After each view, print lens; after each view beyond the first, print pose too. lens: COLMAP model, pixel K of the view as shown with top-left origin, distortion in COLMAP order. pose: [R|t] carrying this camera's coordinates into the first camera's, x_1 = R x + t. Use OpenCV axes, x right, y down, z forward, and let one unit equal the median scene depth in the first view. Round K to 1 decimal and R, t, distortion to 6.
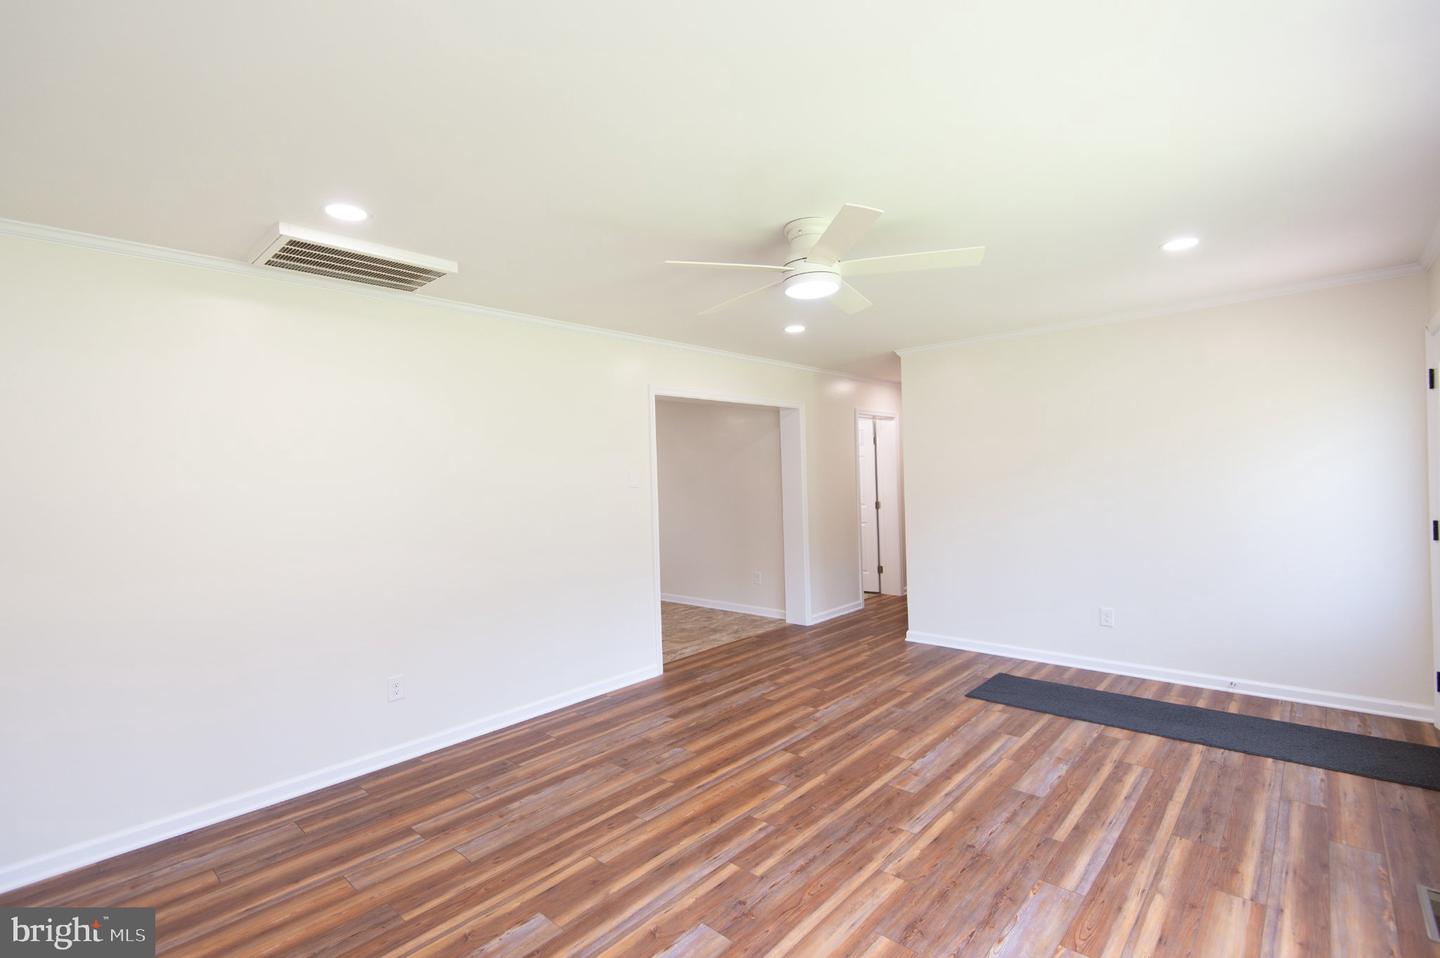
lens RADIAL K [[654.7, 0, 721.8], [0, 654.7, 476.7], [0, 0, 1]] dist [0.036840, -0.022579]
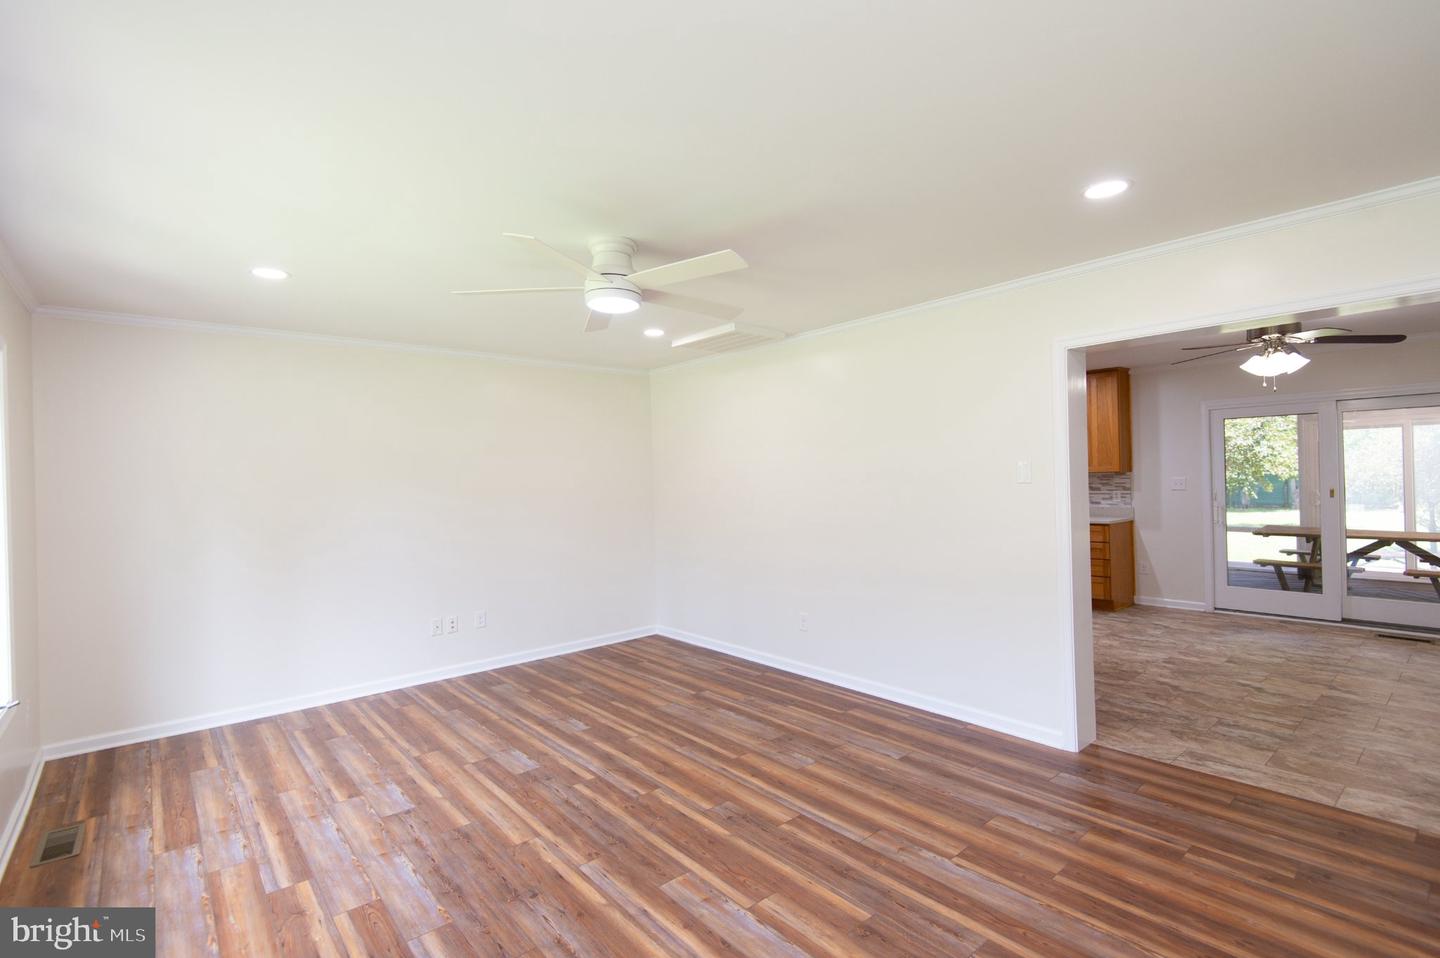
lens RADIAL K [[672.4, 0, 719.9], [0, 672.4, 473.9], [0, 0, 1]] dist [0.039661, -0.024339]
pose [[-0.126103, 0.028589, -0.991605, 0.953249], [0.027941, 0.999290, 0.025257, -0.031404], [0.991624, -0.024521, -0.126812, 1.049747]]
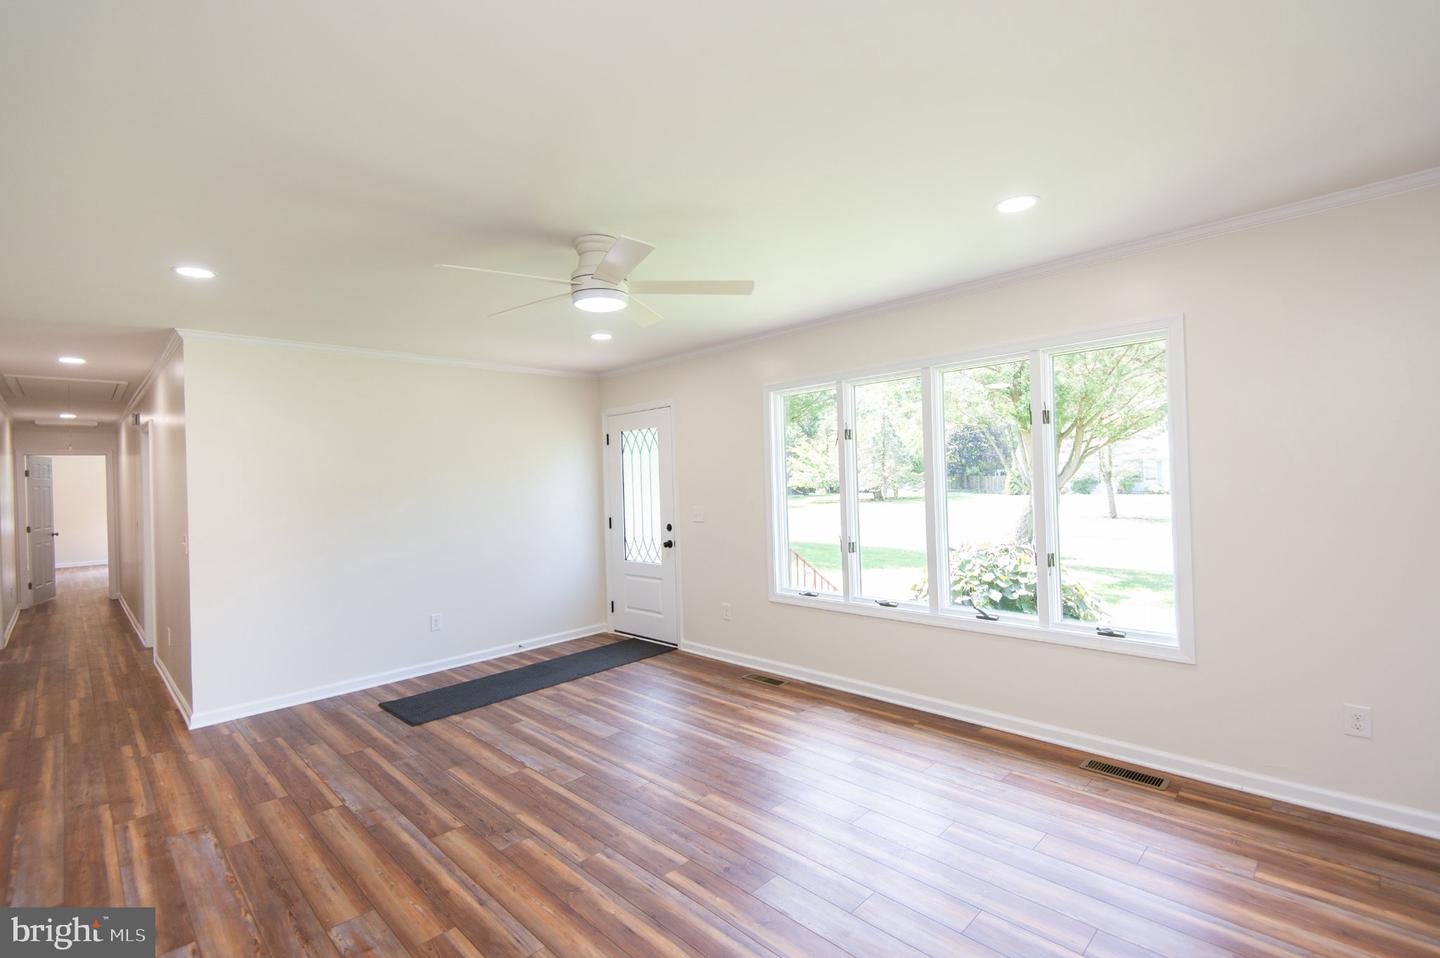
lens RADIAL K [[654.7, 0, 721.8], [0, 654.7, 476.7], [0, 0, 1]] dist [0.036840, -0.022579]
pose [[0.047271, 0.029899, 0.998435, -0.712887], [0.033588, 0.998939, -0.031505, 0.023693], [-0.998317, 0.035025, 0.046216, 0.624408]]
